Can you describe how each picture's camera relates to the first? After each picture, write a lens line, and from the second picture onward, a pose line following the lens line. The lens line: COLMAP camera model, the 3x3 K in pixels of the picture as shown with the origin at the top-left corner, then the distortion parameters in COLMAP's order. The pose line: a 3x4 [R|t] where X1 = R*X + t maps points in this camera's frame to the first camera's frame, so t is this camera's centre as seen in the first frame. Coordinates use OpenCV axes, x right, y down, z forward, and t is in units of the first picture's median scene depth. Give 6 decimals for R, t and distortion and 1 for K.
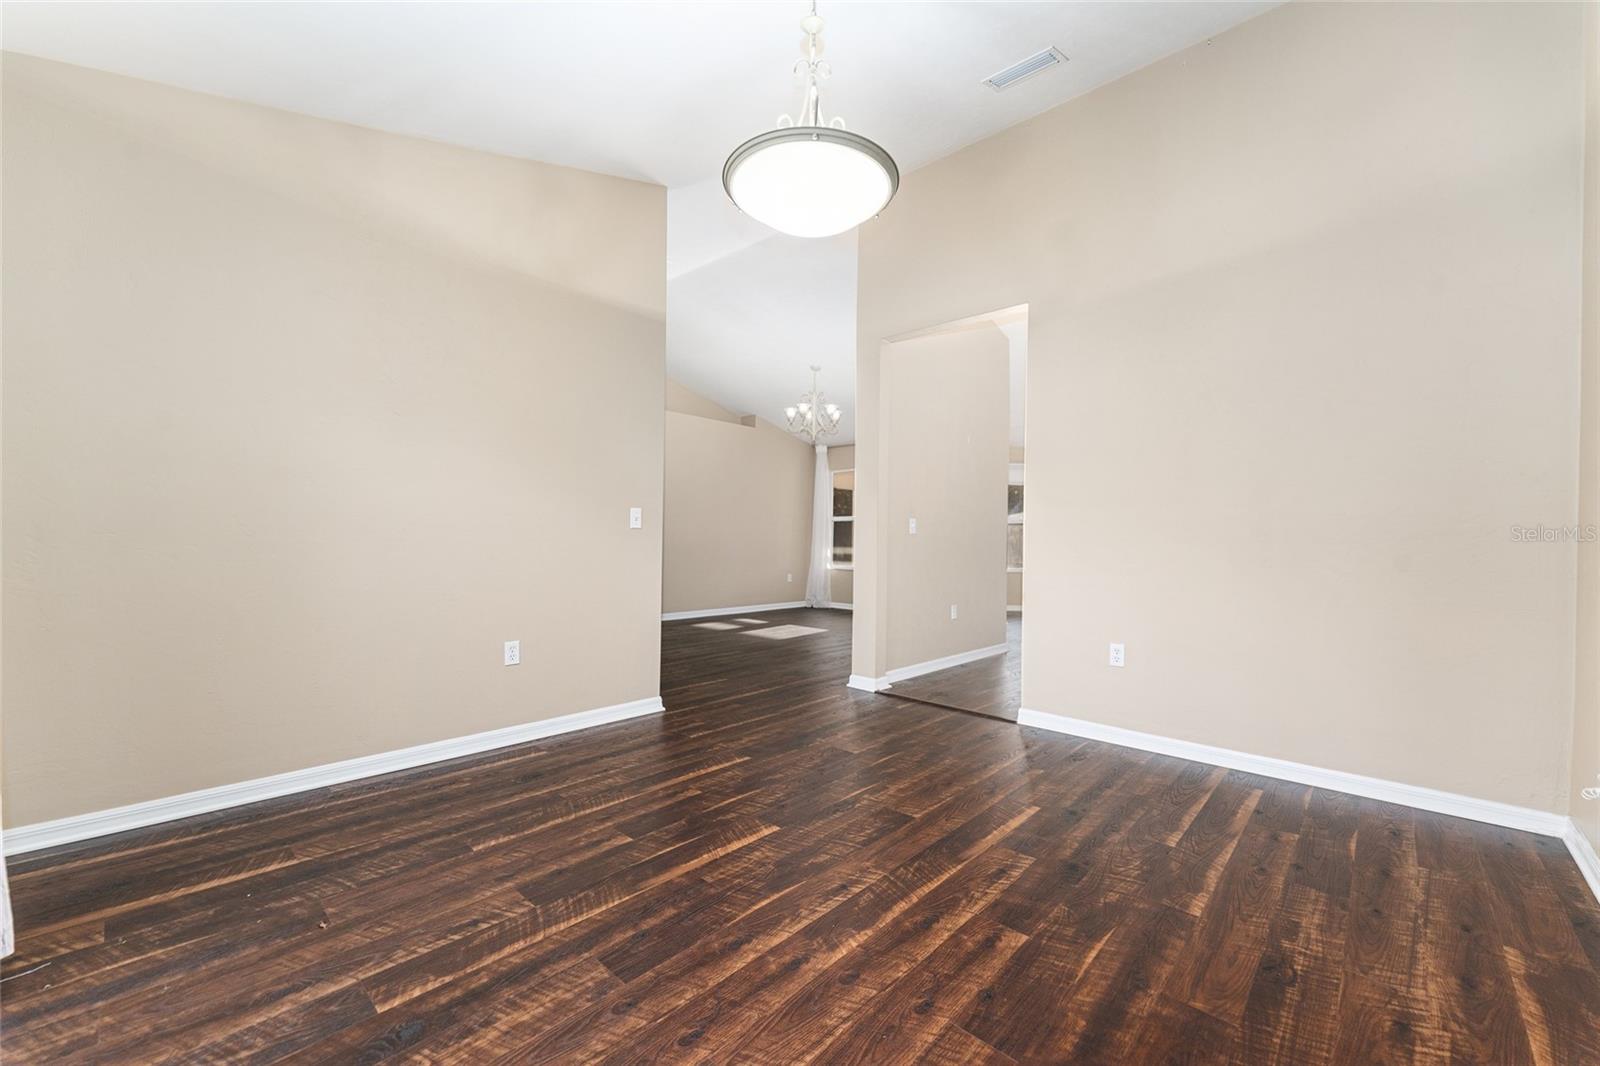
lens RADIAL K [[637.9, 0, 807.8], [0, 637.9, 525.2], [0, 0, 1]] dist [0.001488, -0.000493]
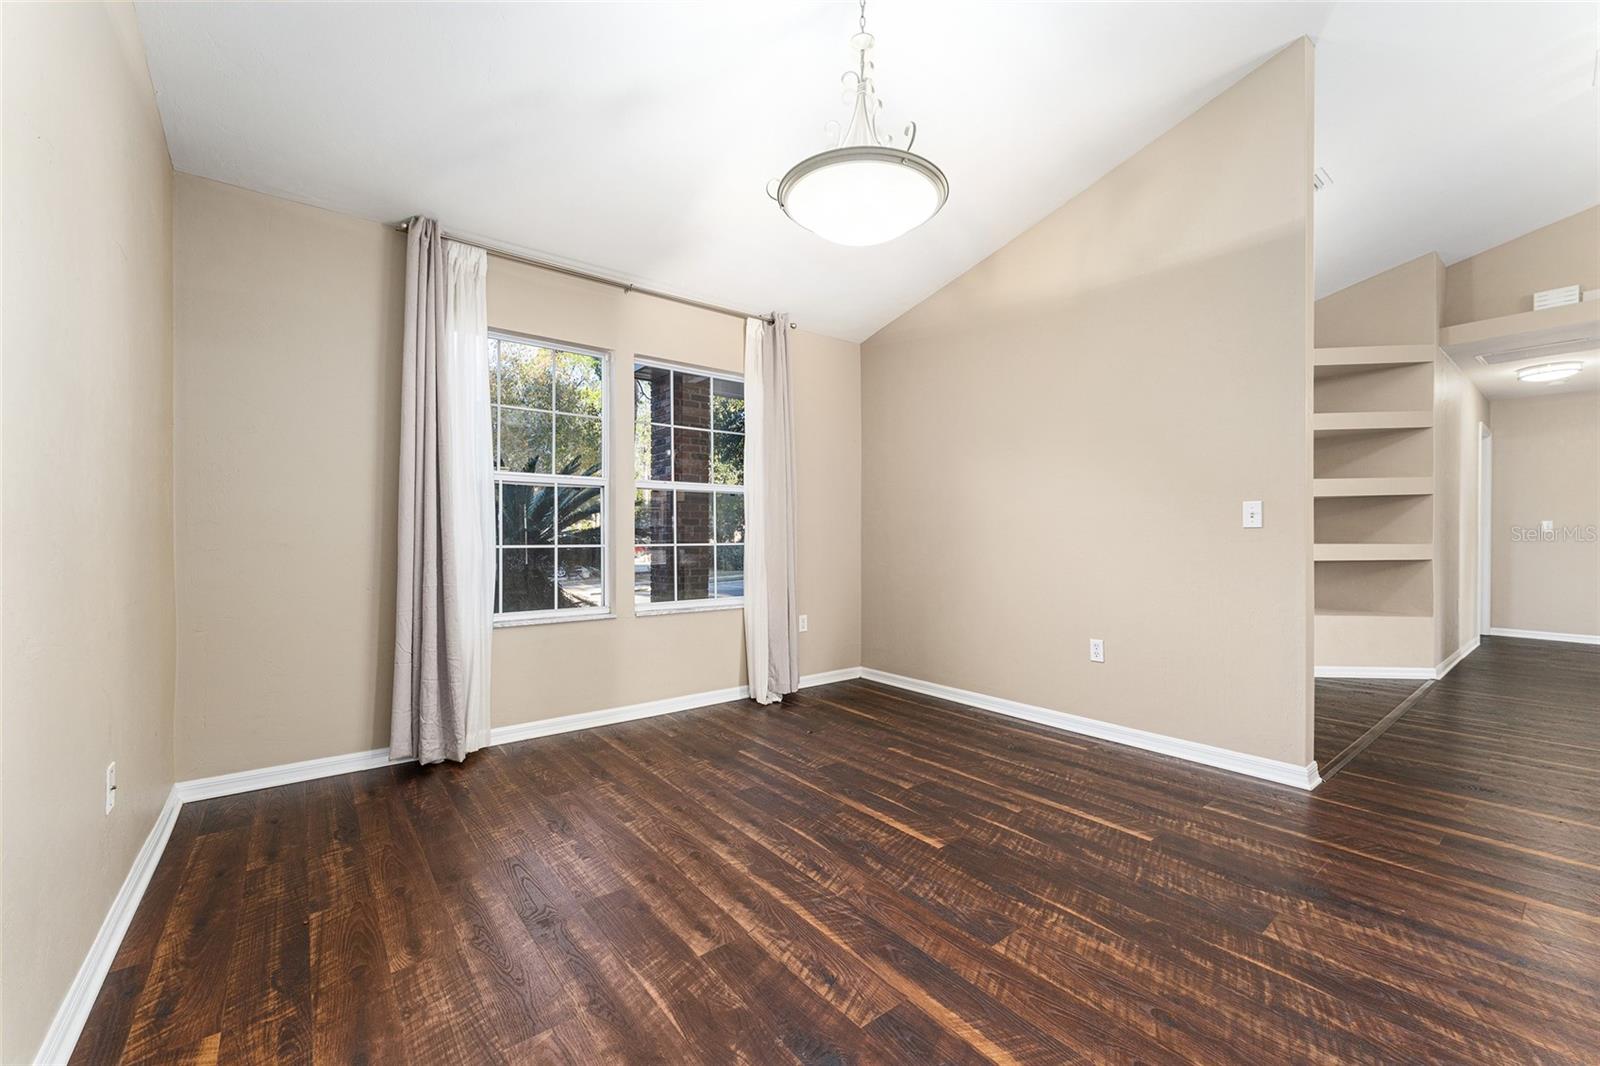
lens RADIAL K [[637.9, 0, 794.3], [0, 637.9, 539.0], [0, 0, 1]] dist [0.001488, -0.000493]
pose [[-0.167031, -0.011931, -0.985879, 0.959567], [0.019565, 0.999690, -0.015413, 0.031845], [0.985758, -0.021863, -0.166746, 0.993751]]
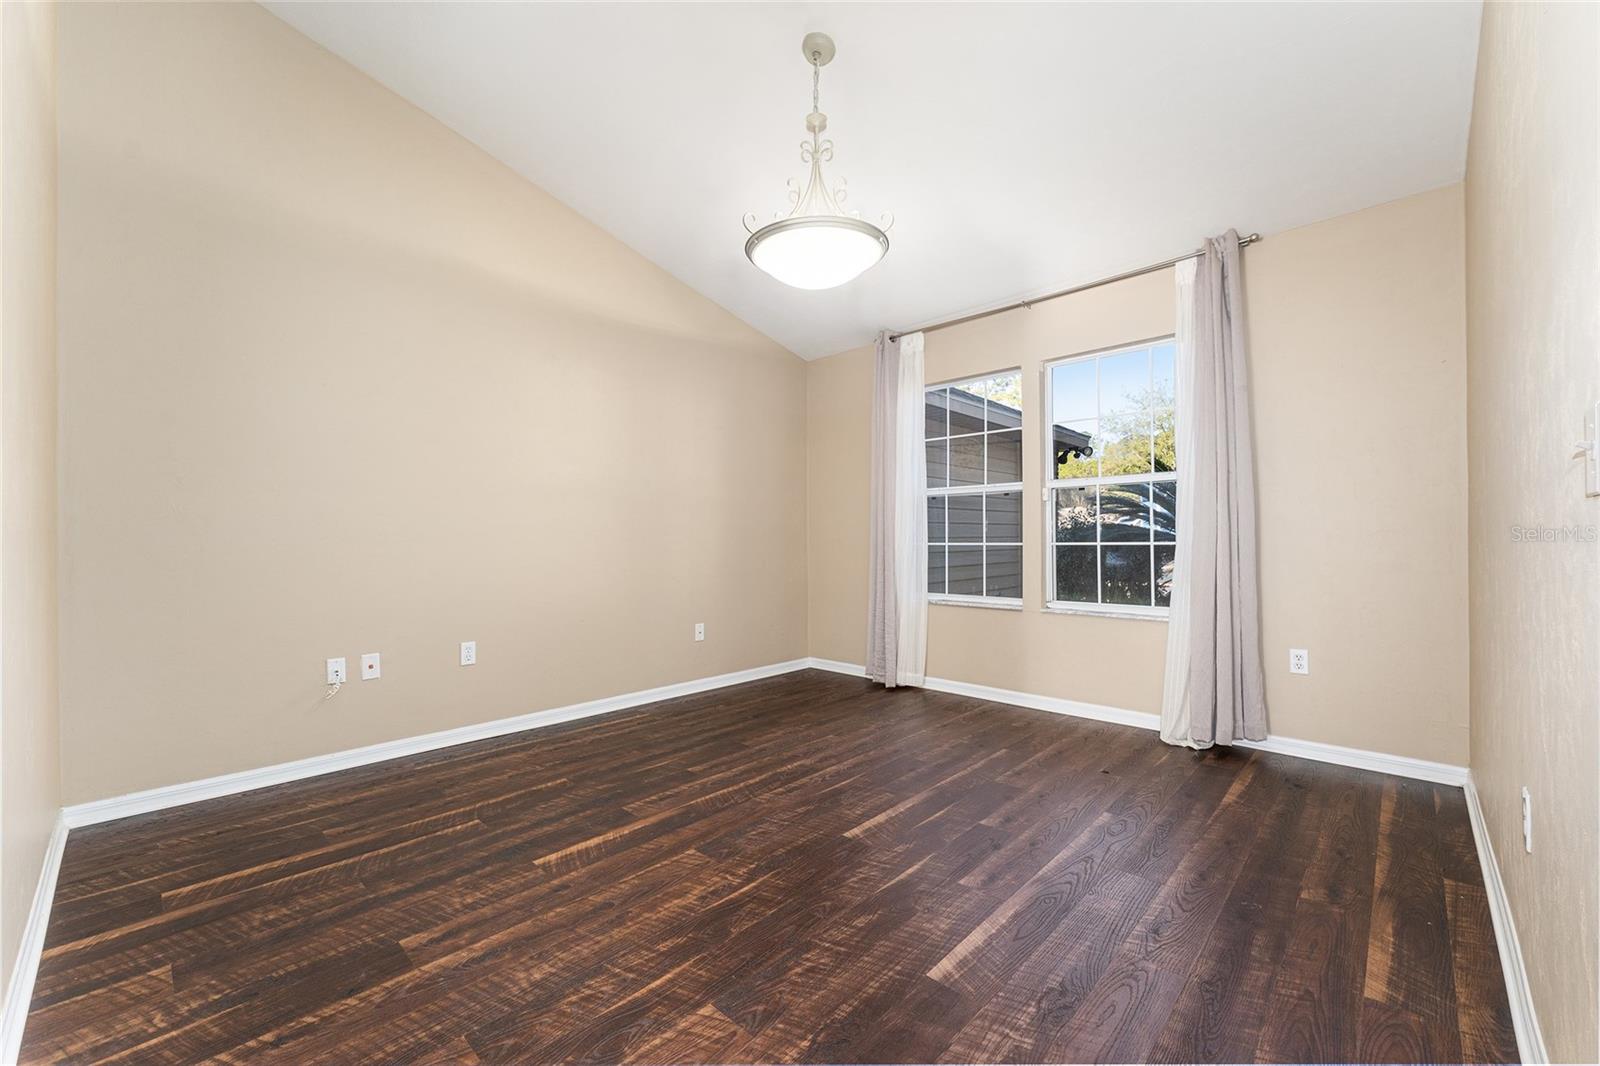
lens RADIAL K [[637.9, 0, 803.0], [0, 637.9, 537.2], [0, 0, 1]] dist [0.001488, -0.000493]
pose [[-0.999733, -0.007182, 0.021951, -0.000462], [-0.007738, 0.999649, -0.025347, 0.045664], [-0.021761, -0.025511, -0.999438, 2.067542]]
